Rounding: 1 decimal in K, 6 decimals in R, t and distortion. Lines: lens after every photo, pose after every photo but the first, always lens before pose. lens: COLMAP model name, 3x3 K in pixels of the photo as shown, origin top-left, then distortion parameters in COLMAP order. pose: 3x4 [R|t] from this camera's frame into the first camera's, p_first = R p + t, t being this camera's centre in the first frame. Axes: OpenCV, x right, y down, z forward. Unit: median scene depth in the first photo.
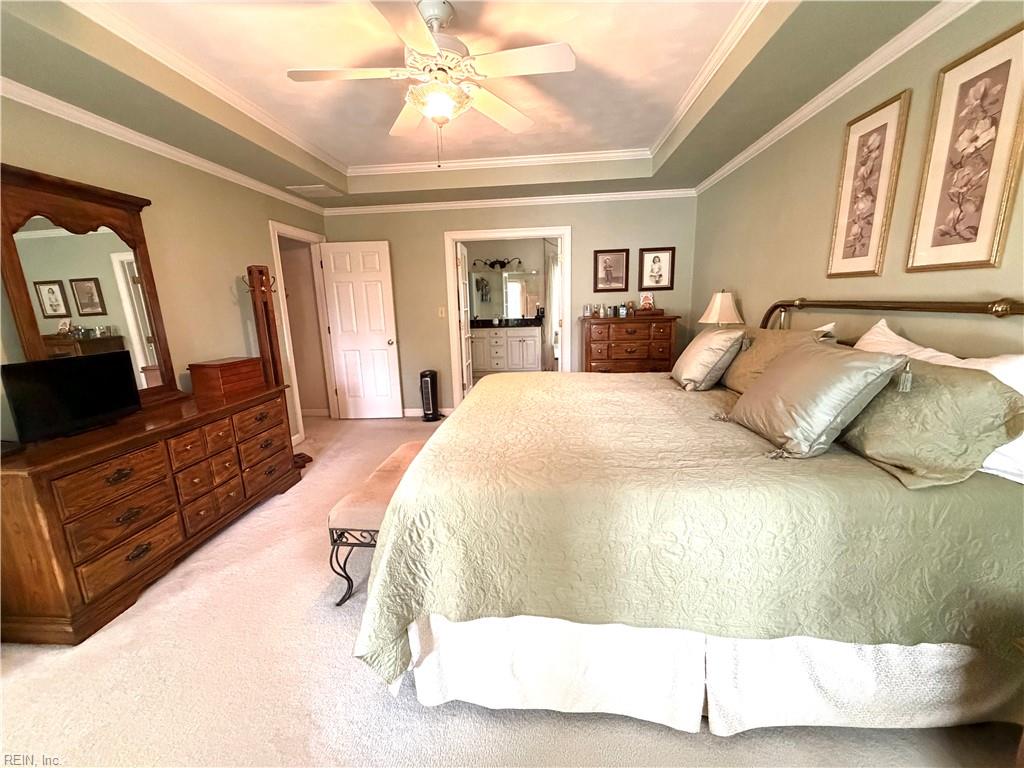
lens RADIAL K [[408.4, 0, 509.7], [0, 408.4, 384.5], [0, 0, 1]] dist [0.001983, 0.000132]
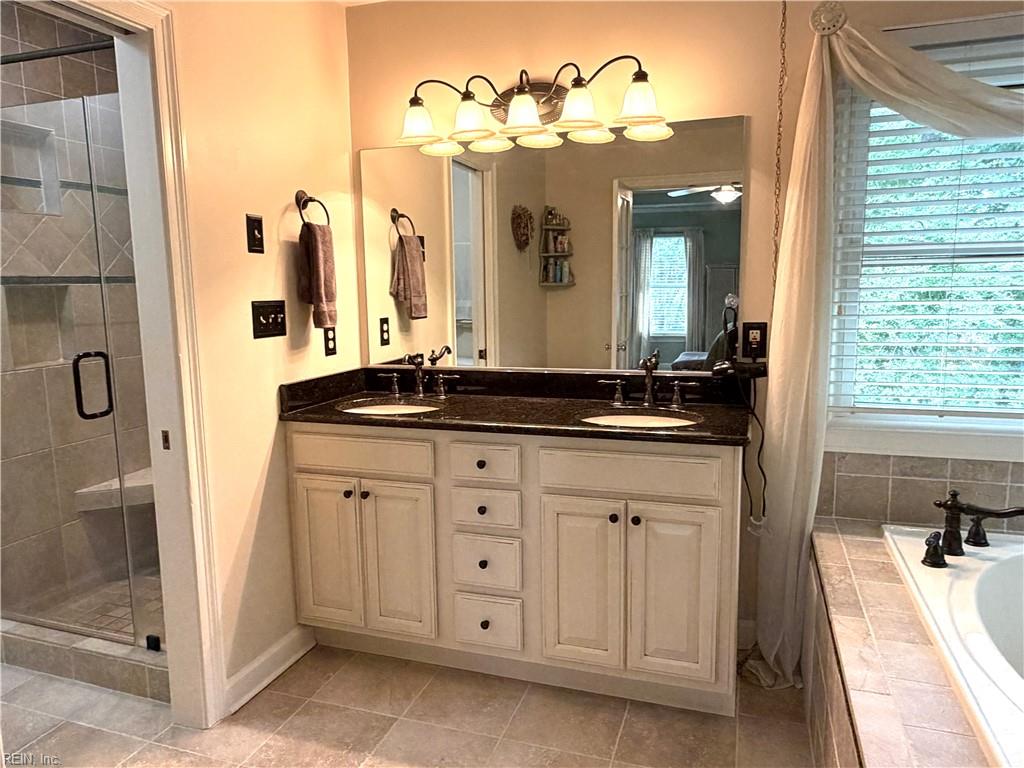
lens RADIAL K [[707.5, 0, 512.0], [0, 707.5, 384.0], [0, 0, 1]] dist [0.001099, 0.000189]
pose [[0.969597, 0.049172, -0.239716, 0.050638], [-0.063118, 0.996710, -0.050846, -0.137602], [0.236427, 0.064430, 0.969511, 0.667722]]
